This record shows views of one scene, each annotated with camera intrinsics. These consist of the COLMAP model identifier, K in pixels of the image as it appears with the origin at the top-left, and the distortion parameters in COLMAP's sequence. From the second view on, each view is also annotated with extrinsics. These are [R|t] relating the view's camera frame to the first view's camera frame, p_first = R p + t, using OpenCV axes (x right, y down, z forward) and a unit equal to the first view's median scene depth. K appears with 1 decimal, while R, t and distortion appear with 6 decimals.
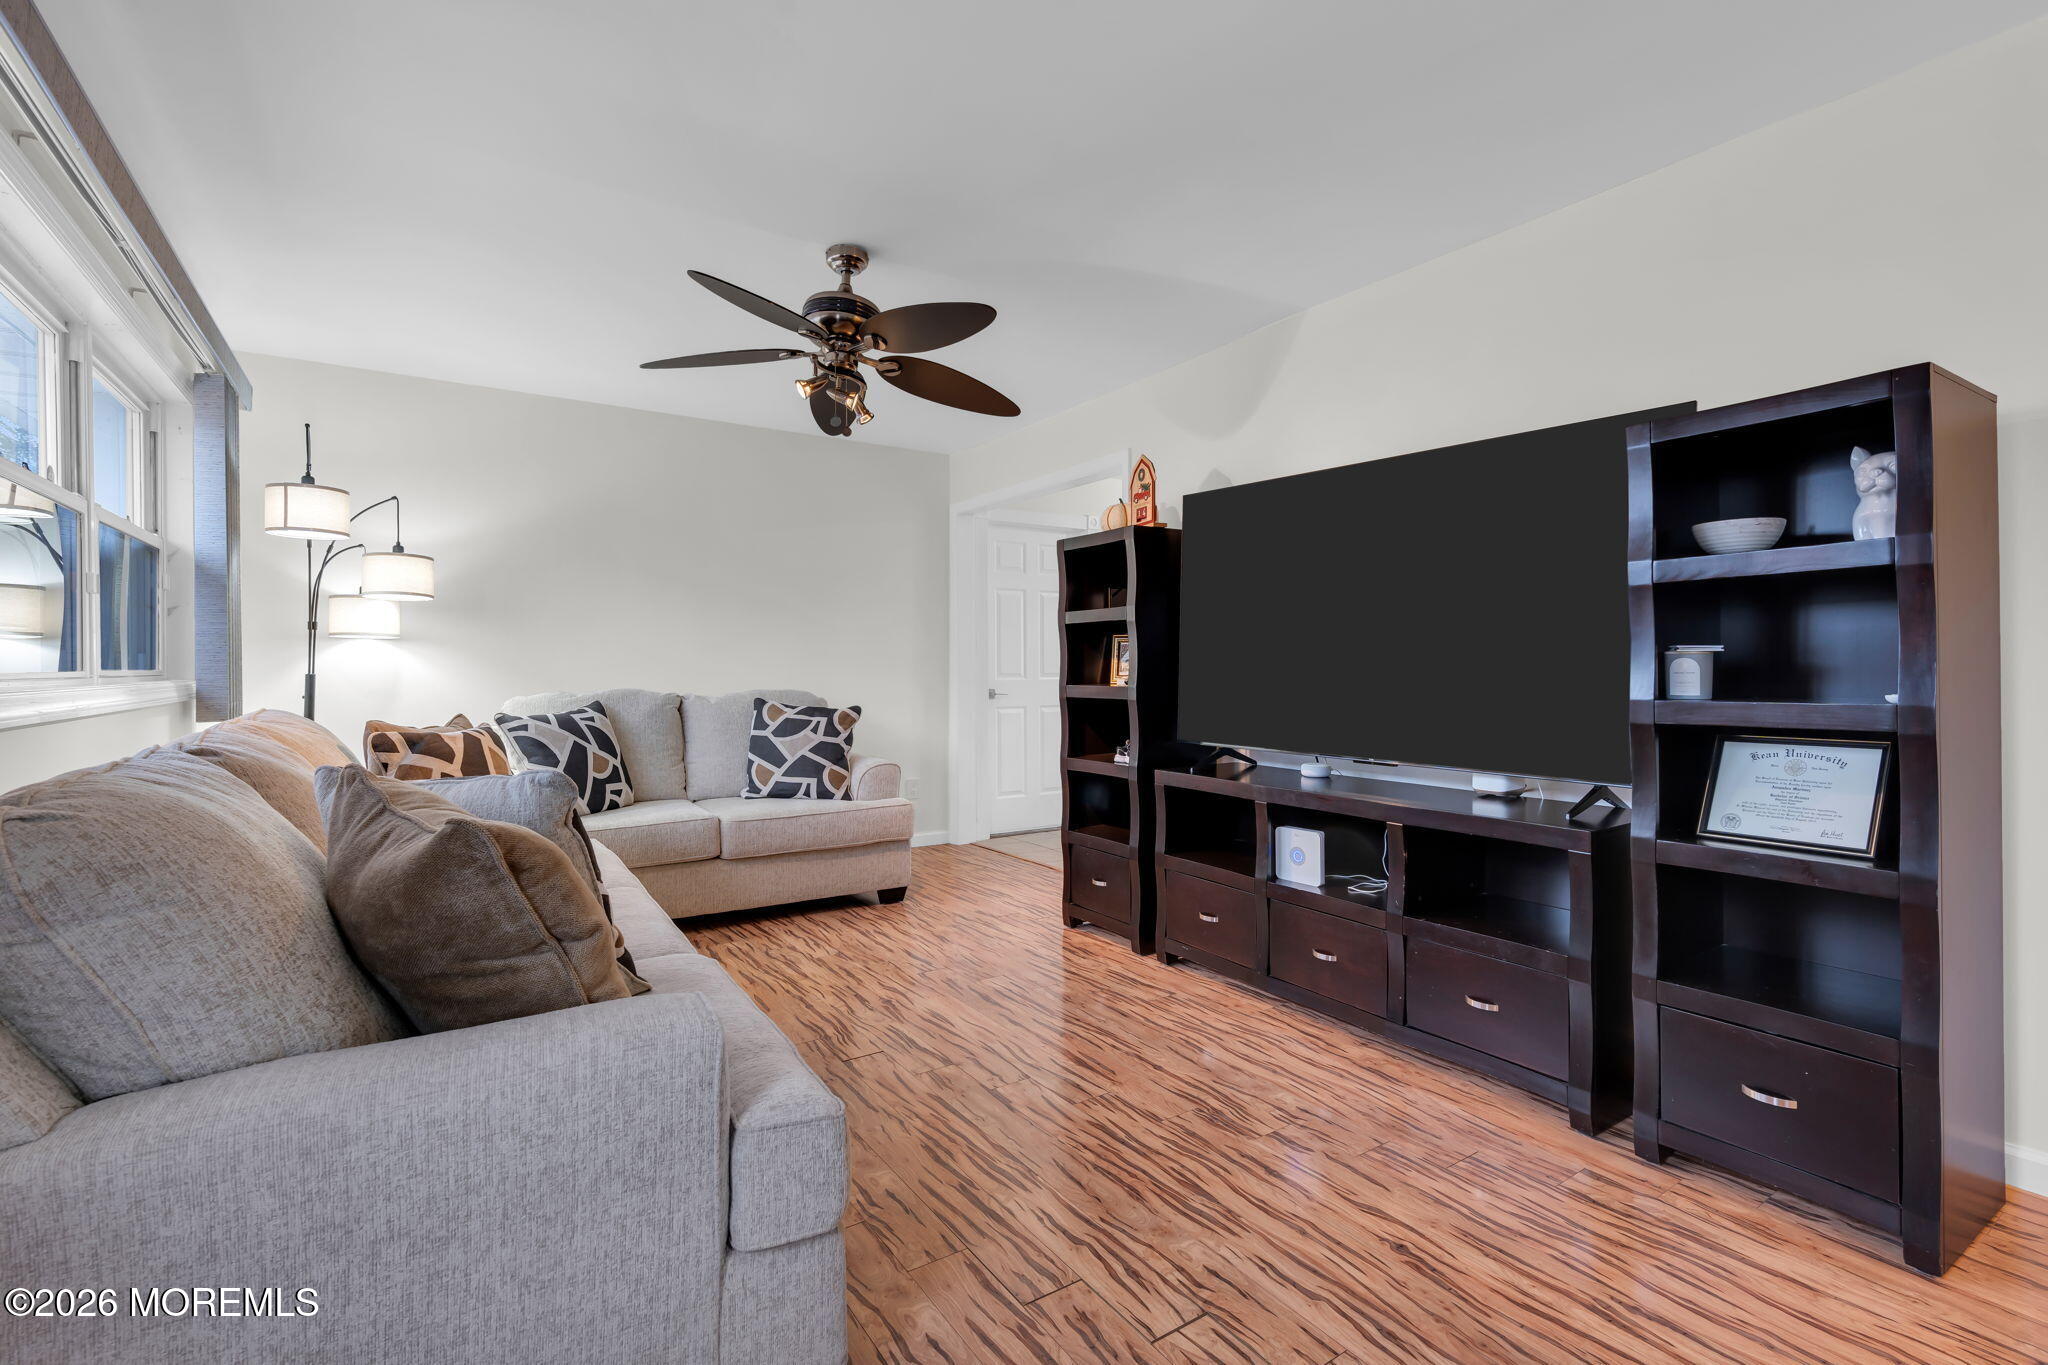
lens RADIAL K [[920.7, 0, 1015.1], [0, 920.7, 685.7], [0, 0, 1]] dist [-0.007448, 0.002558]
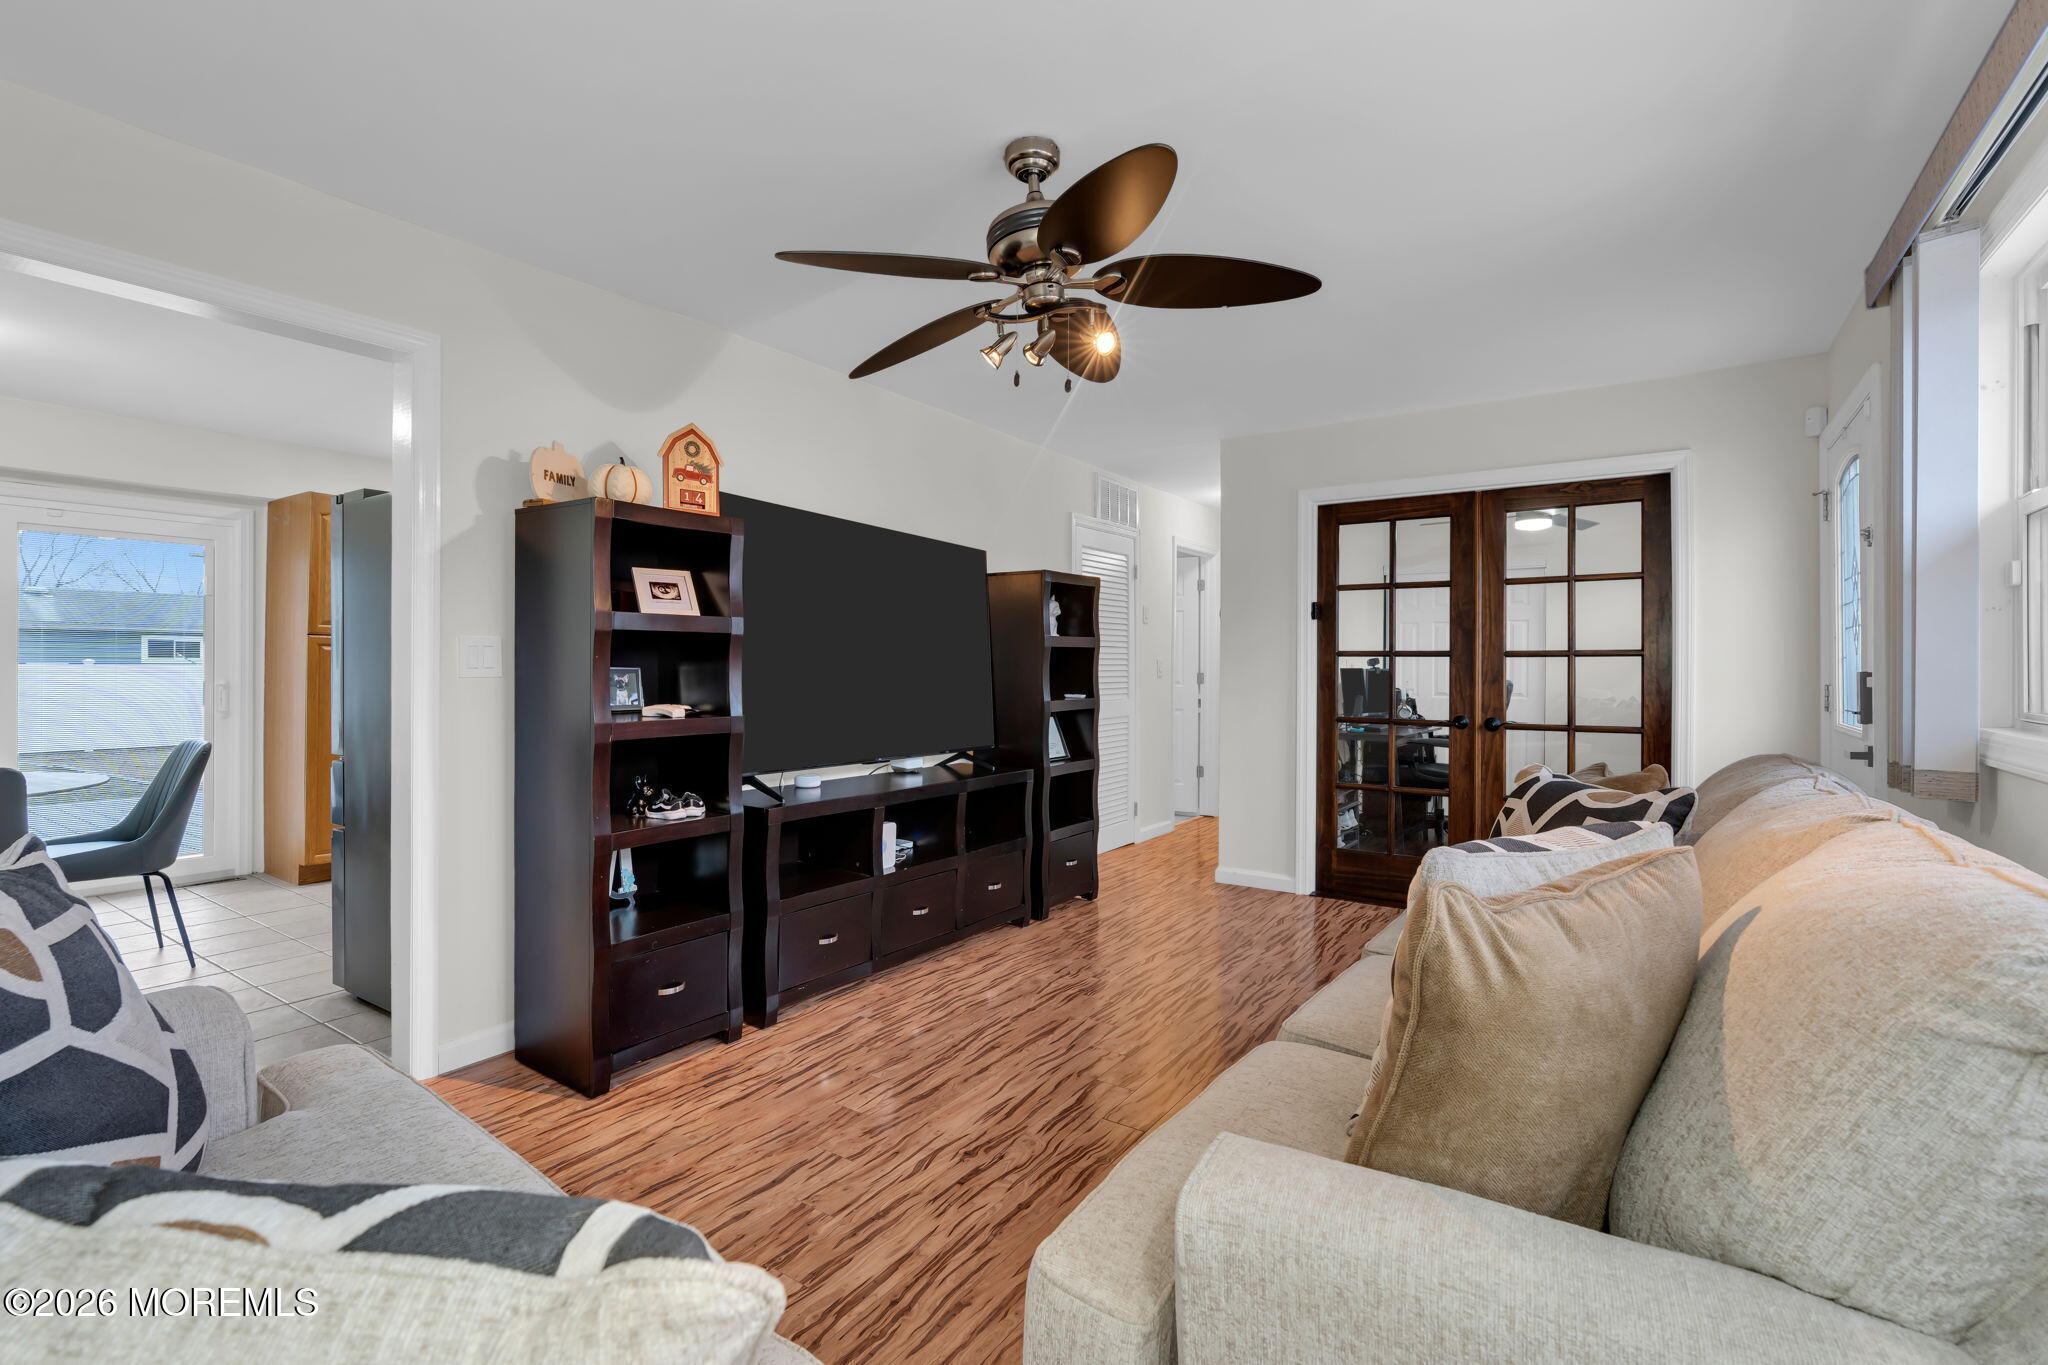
lens RADIAL K [[920.7, 0, 1024.8], [0, 920.7, 669.7], [0, 0, 1]] dist [-0.007448, 0.002558]
pose [[-0.385887, 0.002531, 0.922543, -0.878388], [0.016968, 0.999847, 0.004354, -0.046916], [-0.922390, 0.017334, -0.385870, 1.303105]]
